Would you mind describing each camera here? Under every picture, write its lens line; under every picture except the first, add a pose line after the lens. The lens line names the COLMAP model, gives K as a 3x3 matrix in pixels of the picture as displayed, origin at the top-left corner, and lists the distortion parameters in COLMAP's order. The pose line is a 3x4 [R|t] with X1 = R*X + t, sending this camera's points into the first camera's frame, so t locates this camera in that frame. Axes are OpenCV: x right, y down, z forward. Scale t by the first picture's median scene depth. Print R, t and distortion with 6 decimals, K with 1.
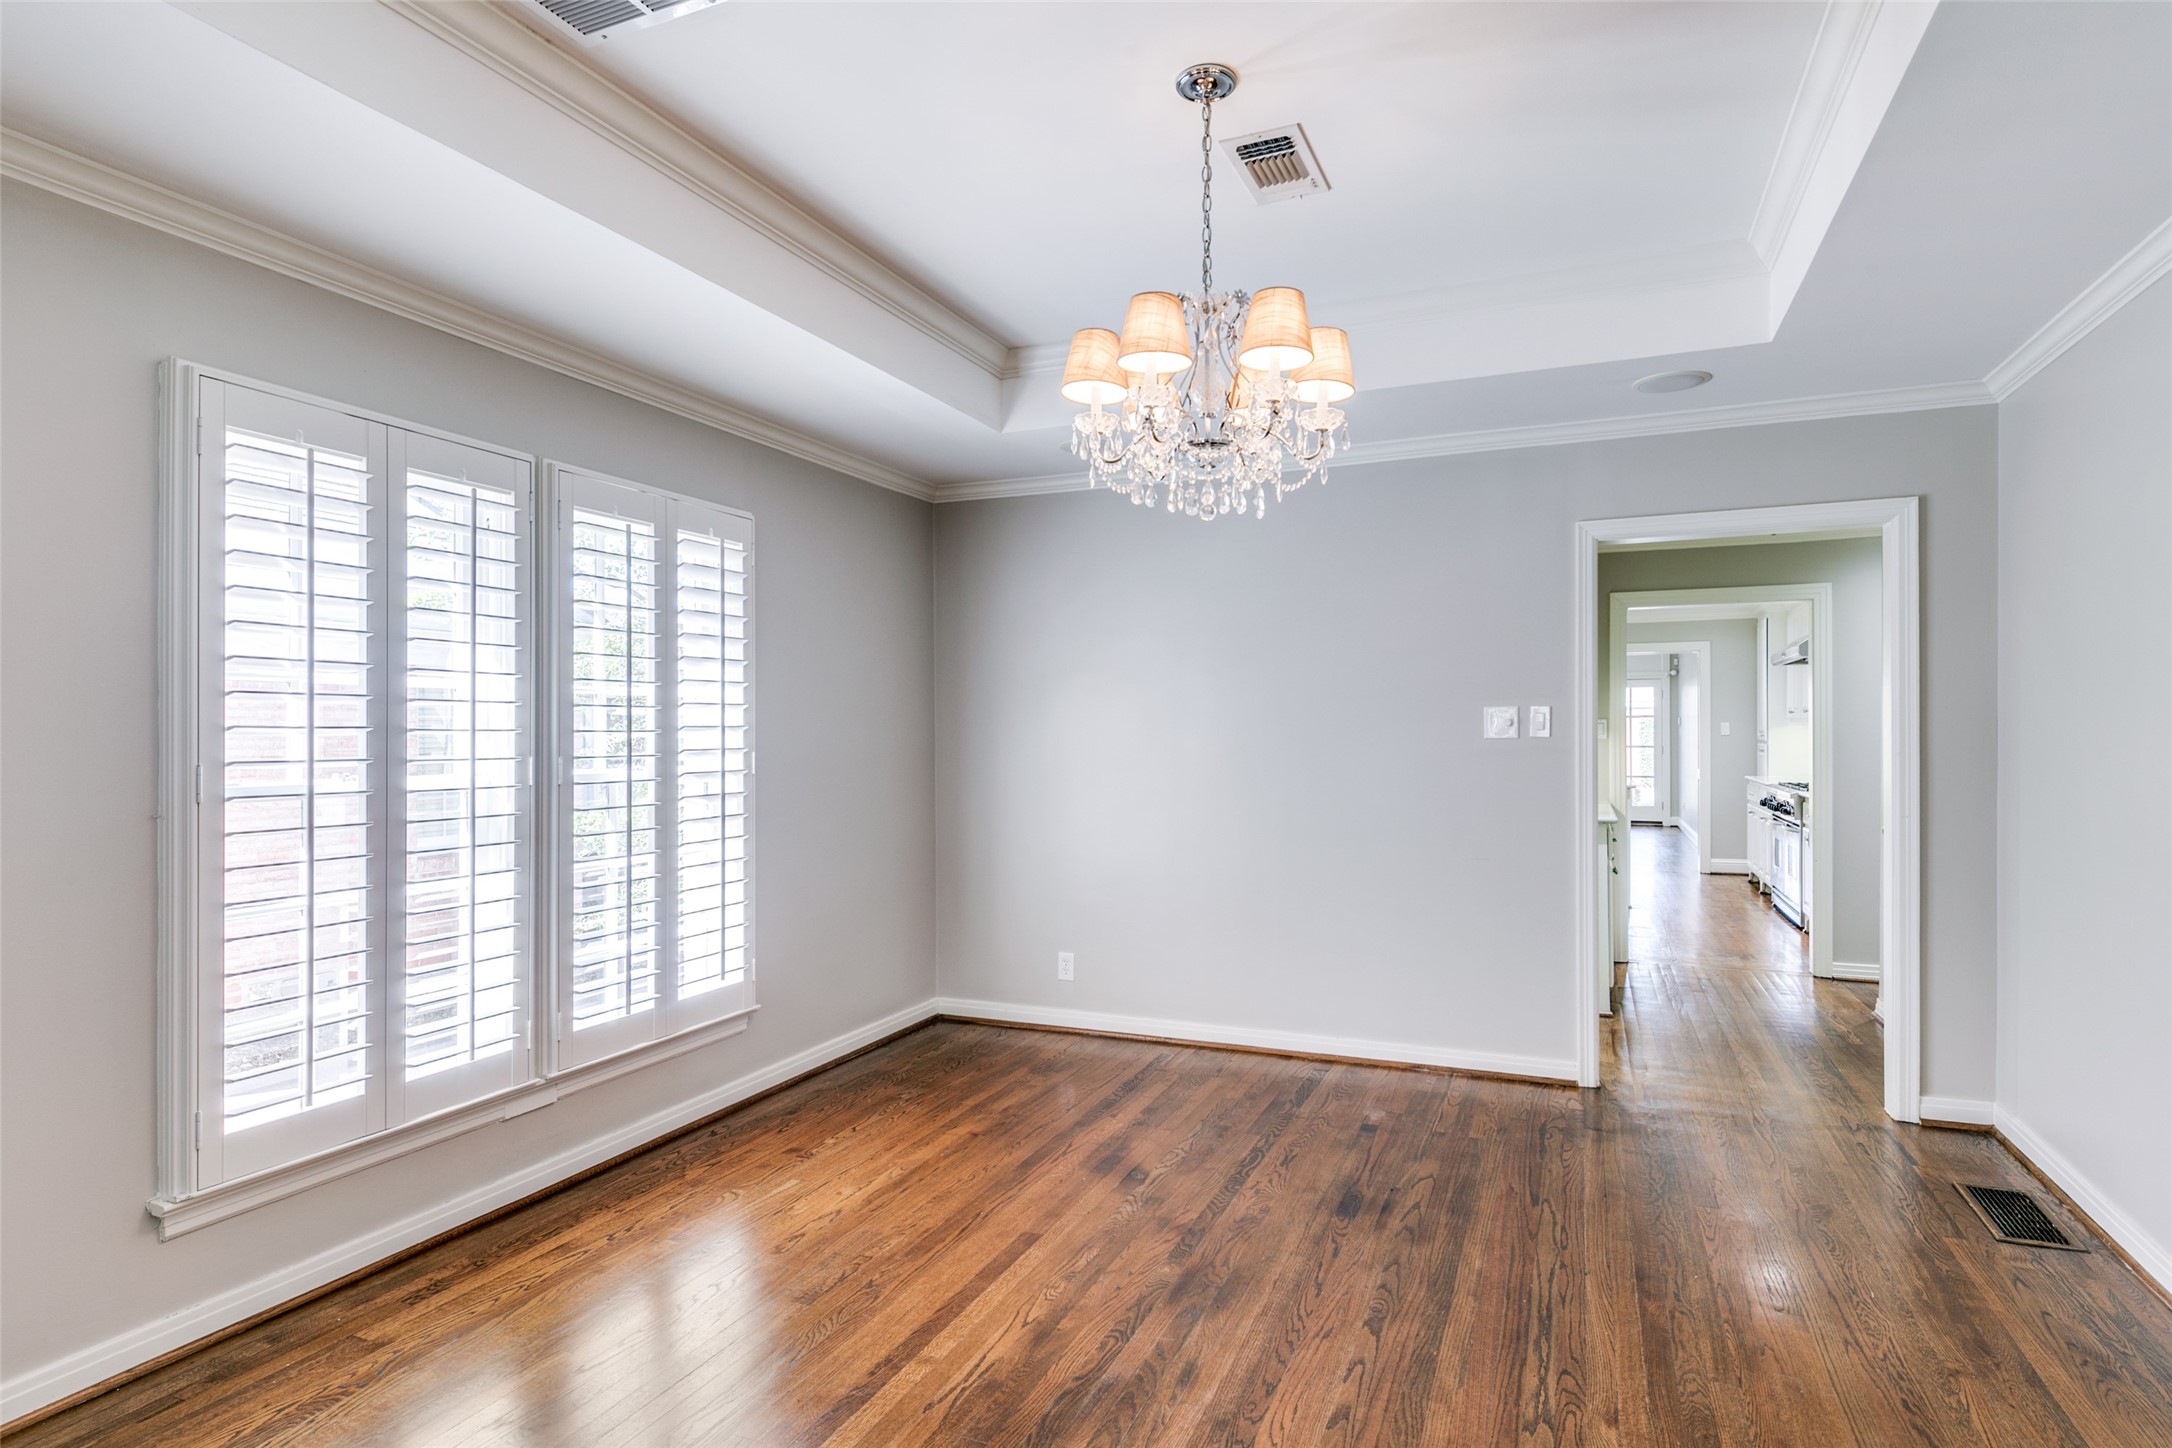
lens RADIAL K [[1208.9, 0, 1078.5], [0, 1208.9, 717.4], [0, 0, 1]] dist [-0.003006, -0.000130]
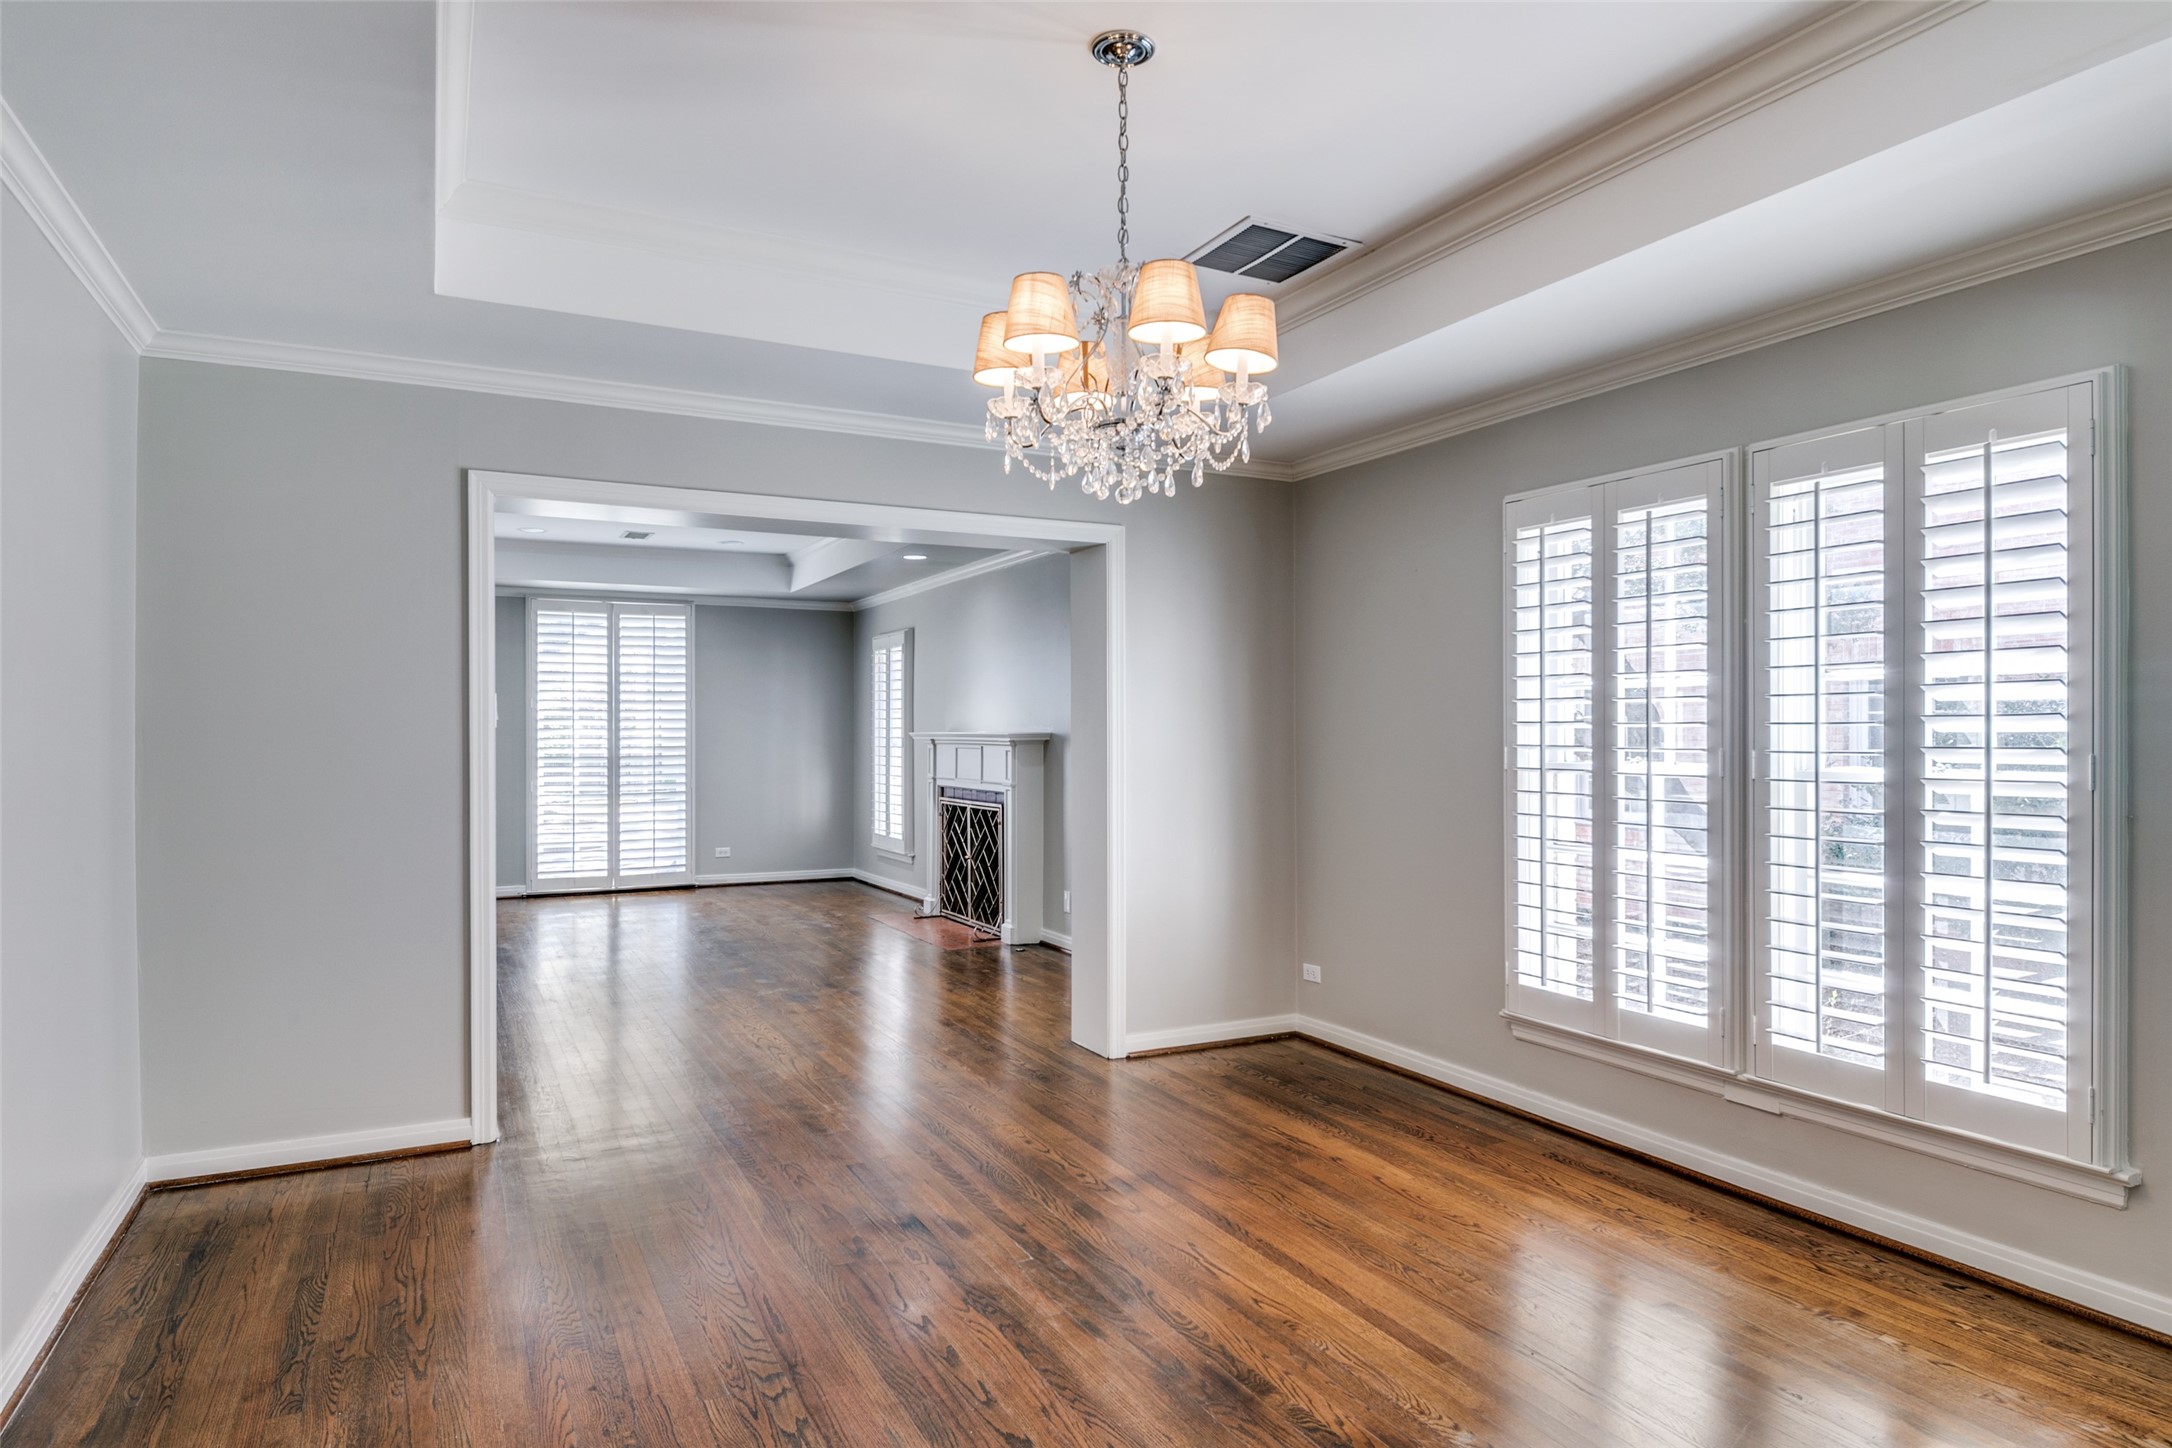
lens RADIAL K [[1273.3, 0, 1096.7], [0, 1273.3, 725.3], [0, 0, 1]] dist [0.014260, -0.001380]
pose [[-0.652030, 0.002457, -0.758189, 0.775960], [0.015818, 0.999821, -0.010364, 0.016869], [0.758028, -0.018750, -0.651952, 1.438526]]
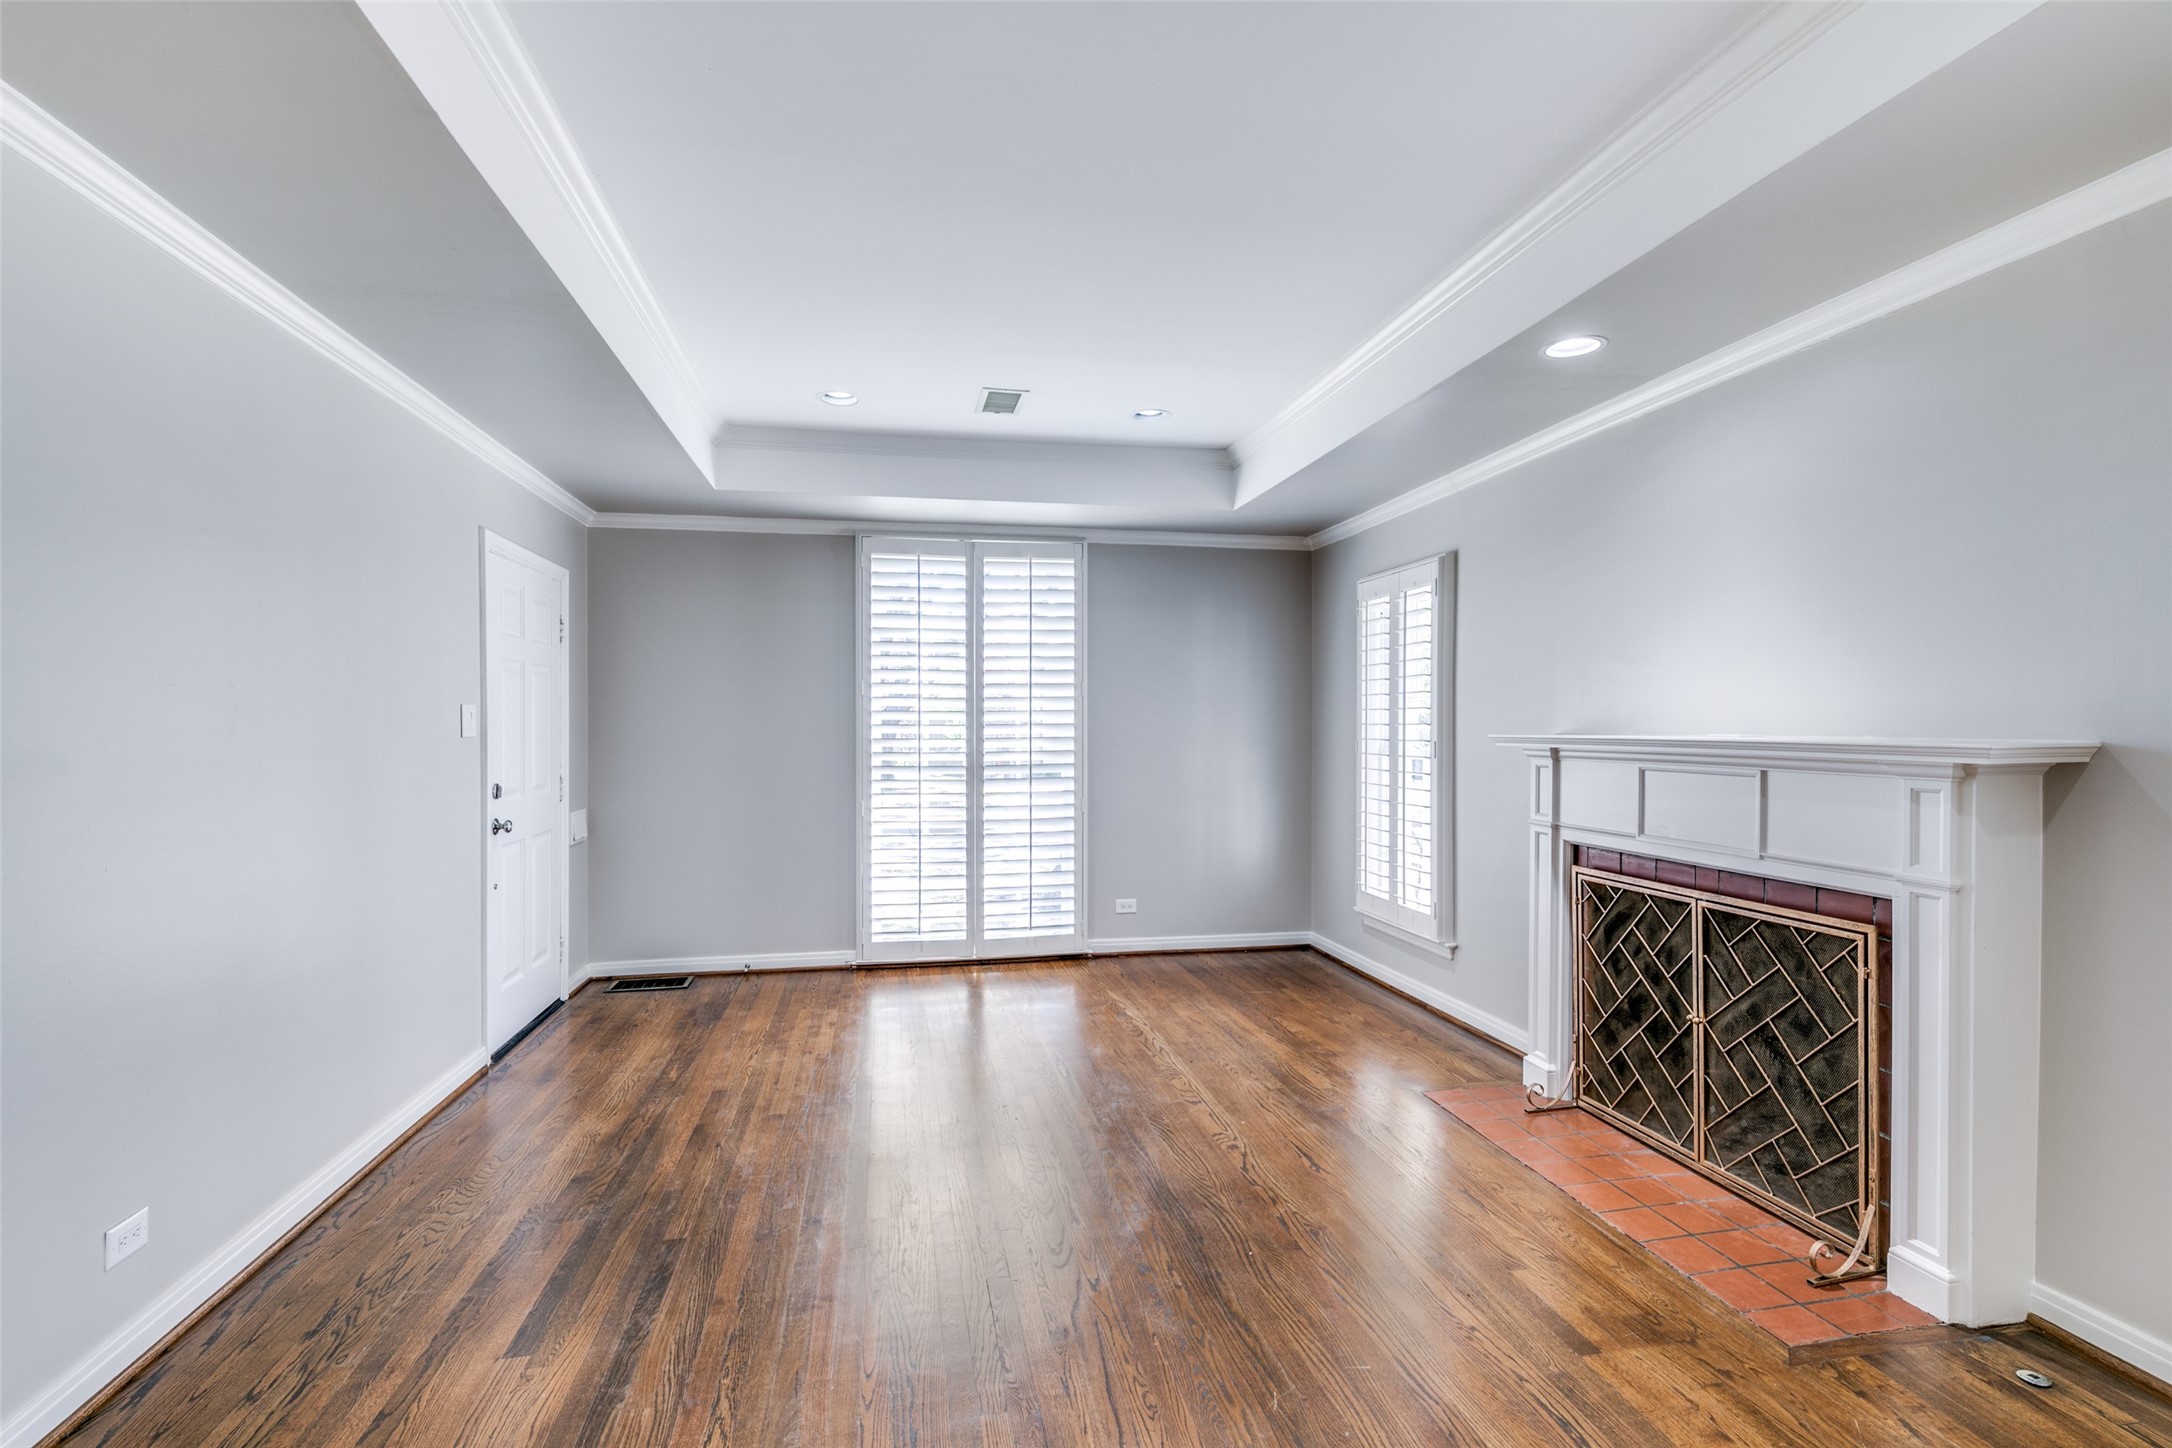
lens RADIAL K [[1119.1, 0, 1090.9], [0, 1119.1, 732.1], [0, 0, 1]] dist [0.013689, -0.004389]
pose [[-0.835387, 0.007052, -0.549617, 0.503808], [0.010179, 0.999945, -0.002642, 0.008206], [0.549568, -0.007802, -0.835412, 0.968265]]
